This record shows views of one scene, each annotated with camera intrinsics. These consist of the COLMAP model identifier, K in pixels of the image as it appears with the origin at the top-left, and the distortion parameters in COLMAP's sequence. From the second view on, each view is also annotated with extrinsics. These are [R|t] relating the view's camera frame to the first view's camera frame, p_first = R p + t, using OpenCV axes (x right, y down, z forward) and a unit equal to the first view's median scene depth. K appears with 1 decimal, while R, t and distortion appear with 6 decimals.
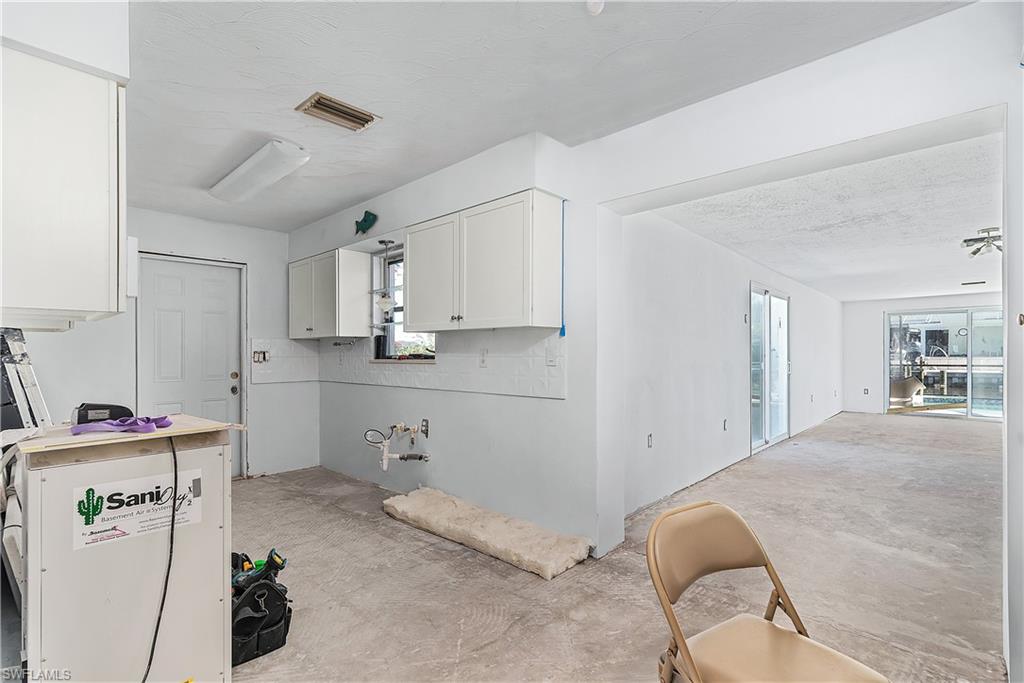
lens RADIAL K [[475.0, 0, 513.8], [0, 475.0, 355.7], [0, 0, 1]] dist [0.002944, -0.000661]
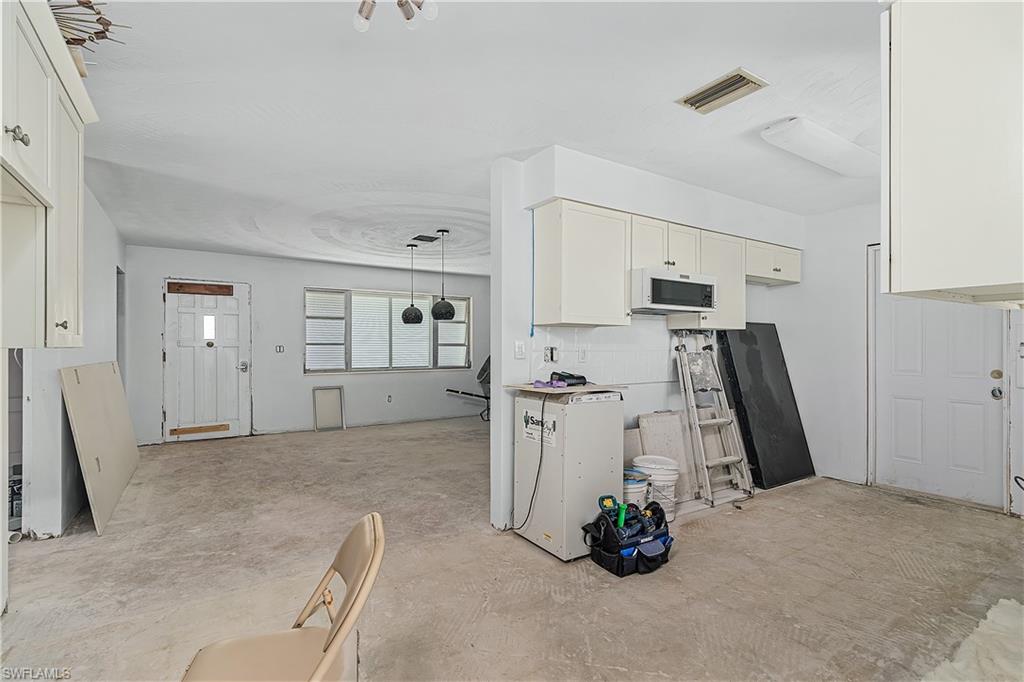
lens RADIAL K [[475.0, 0, 508.9], [0, 475.0, 346.0], [0, 0, 1]] dist [0.002944, -0.000661]
pose [[-0.242787, 0.003136, -0.970075, 0.585197], [-0.004198, 0.999982, 0.004283, -0.005959], [0.970071, 0.005112, -0.242770, 0.735465]]
